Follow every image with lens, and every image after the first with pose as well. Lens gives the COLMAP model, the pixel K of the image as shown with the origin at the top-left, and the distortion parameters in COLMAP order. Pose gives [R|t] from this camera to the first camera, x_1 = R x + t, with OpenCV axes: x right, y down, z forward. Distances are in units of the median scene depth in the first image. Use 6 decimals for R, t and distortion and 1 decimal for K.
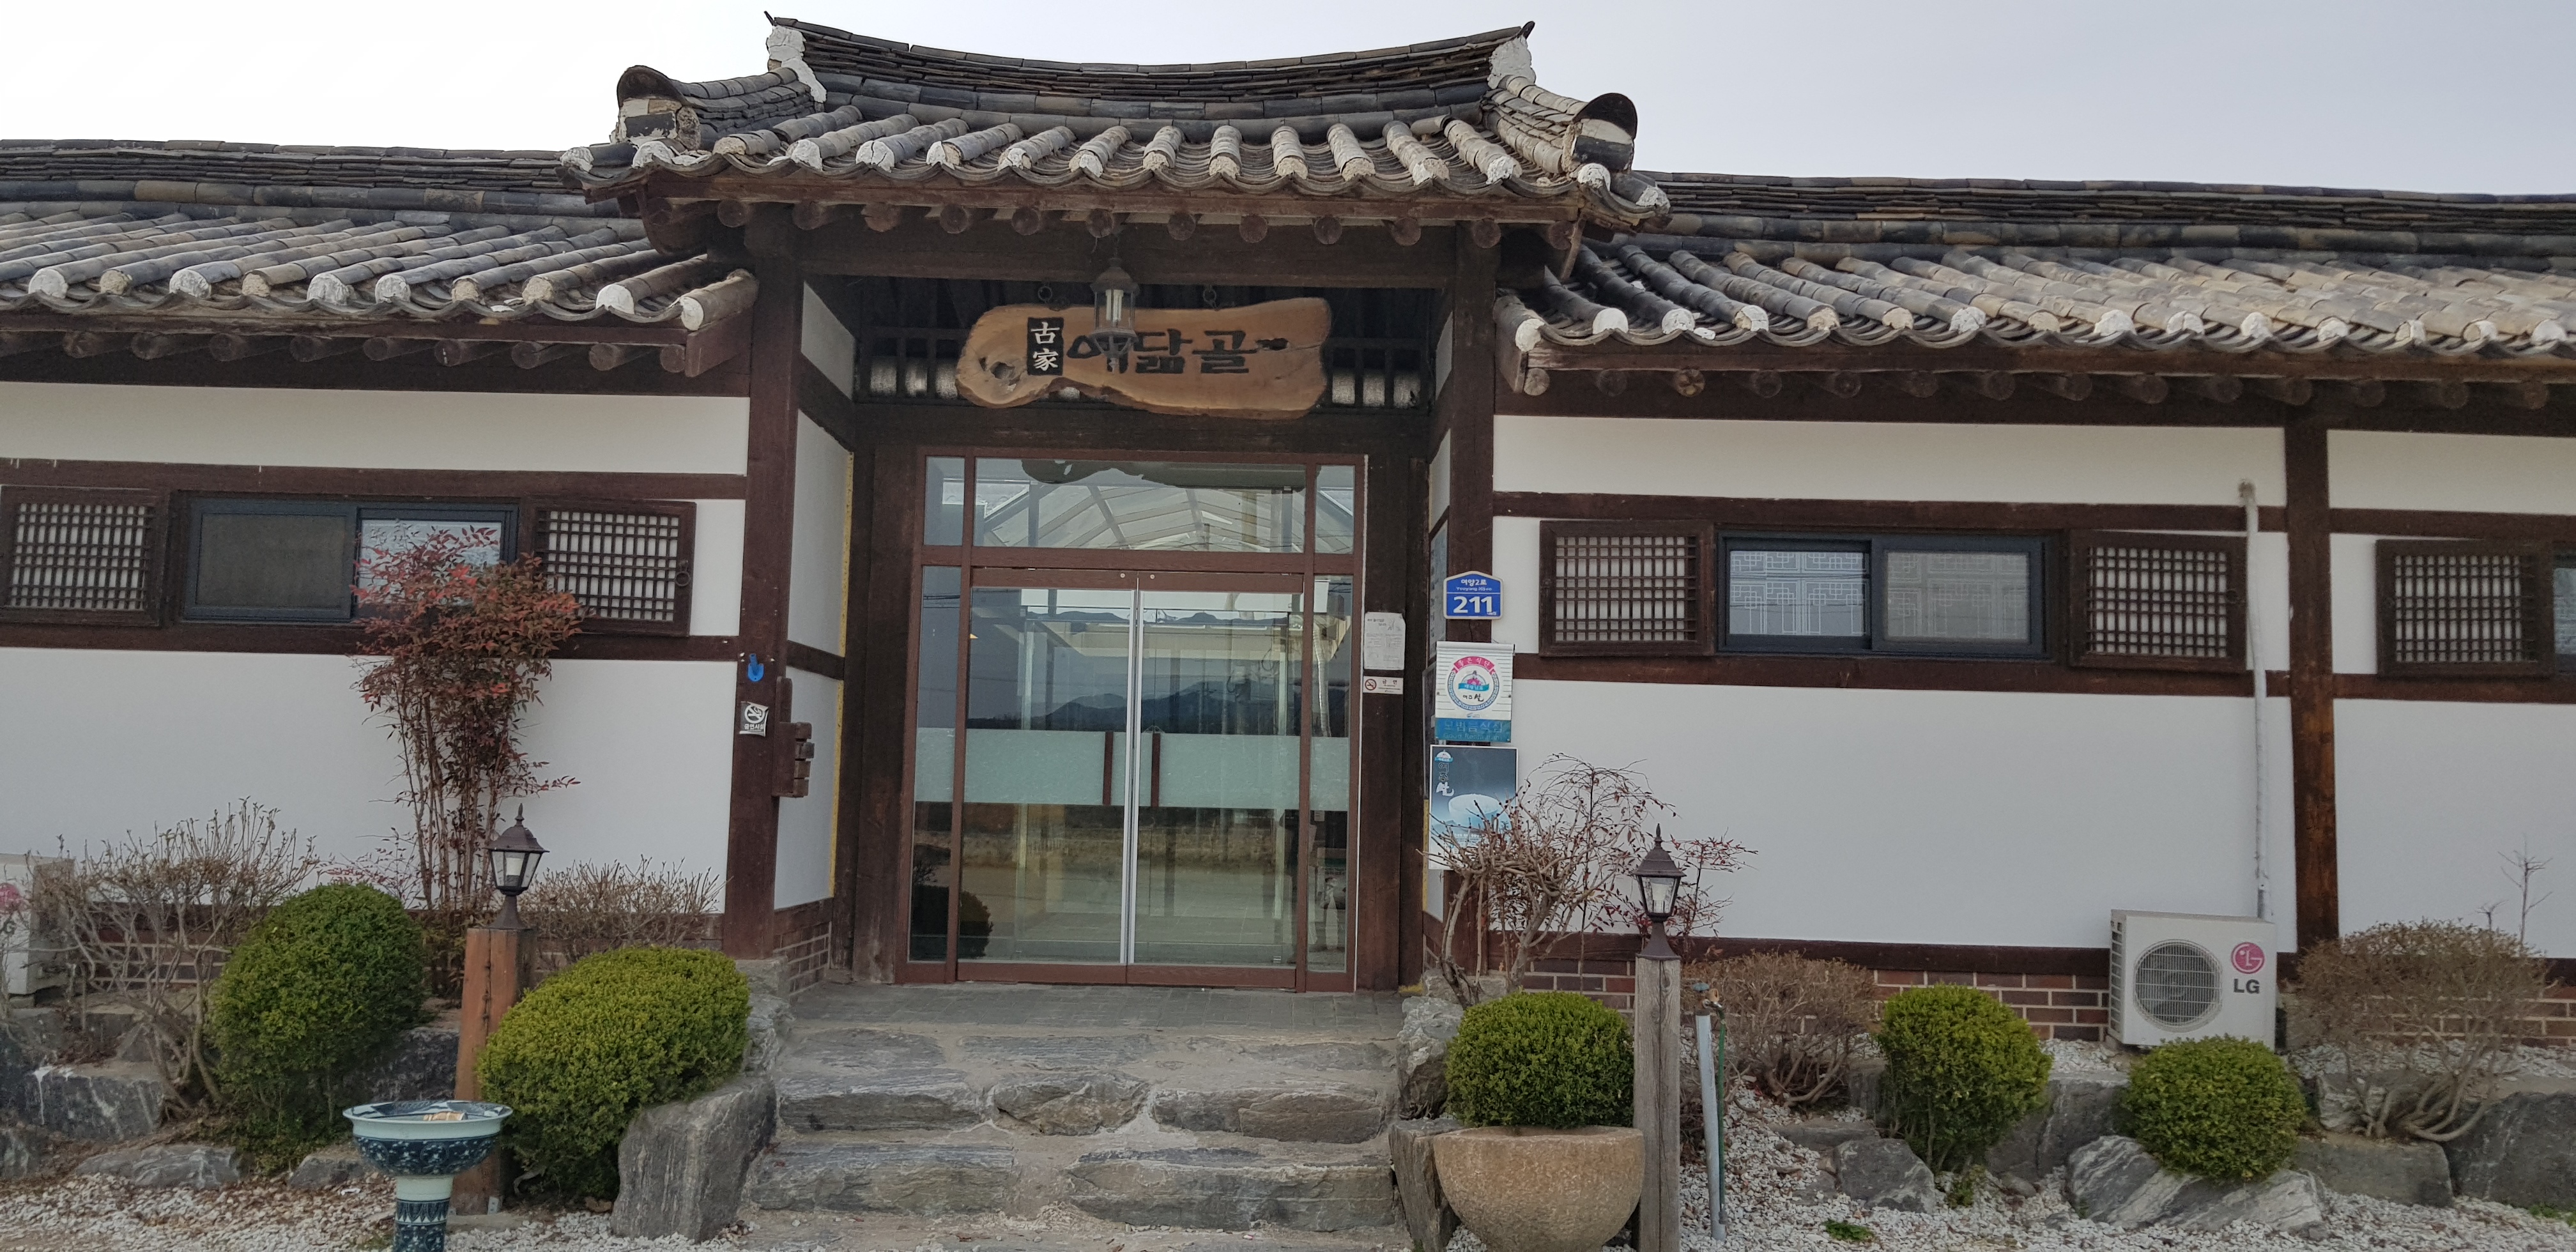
lens RADIAL K [[1736.8, 0, 1280.6], [0, 1736.8, 621.0], [0, 0, 1]] dist [-0.001342, -0.006635]
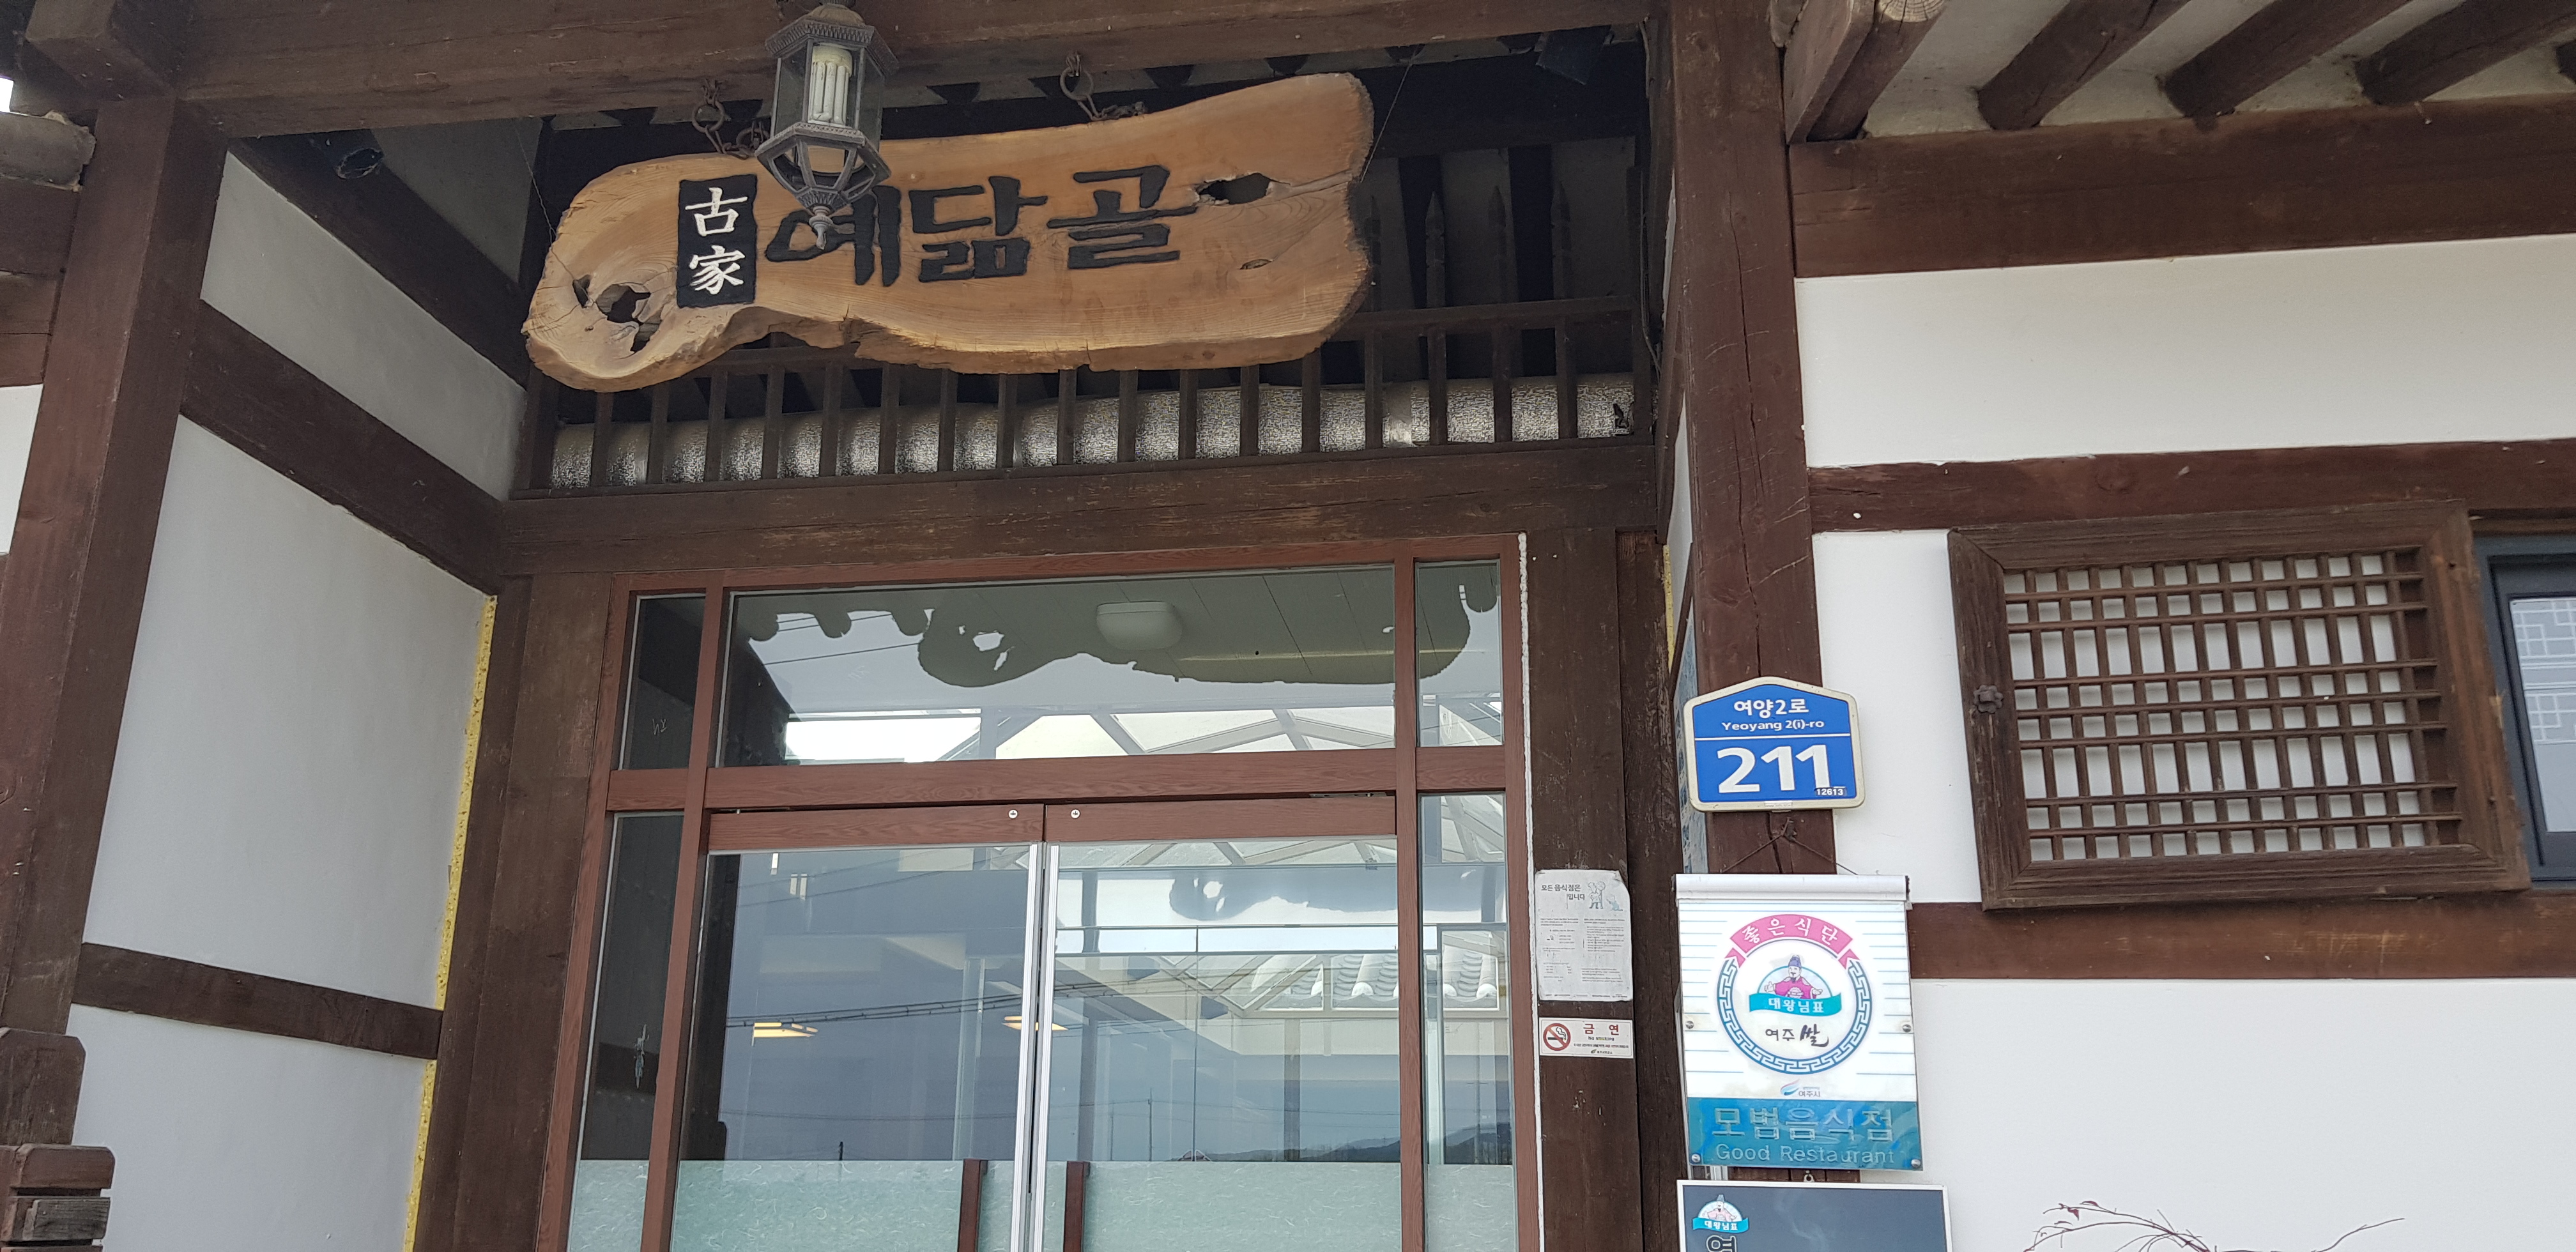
lens RADIAL K [[1851.6, 0, 1288.7], [0, 1851.6, 661.9], [0, 0, 1]] dist [0.072211, -0.140319]
pose [[0.987352, -0.056692, -0.148058, 0.069351], [0.025751, 0.978825, -0.203070, 0.043434], [0.156436, 0.196689, 0.967906, 0.603389]]
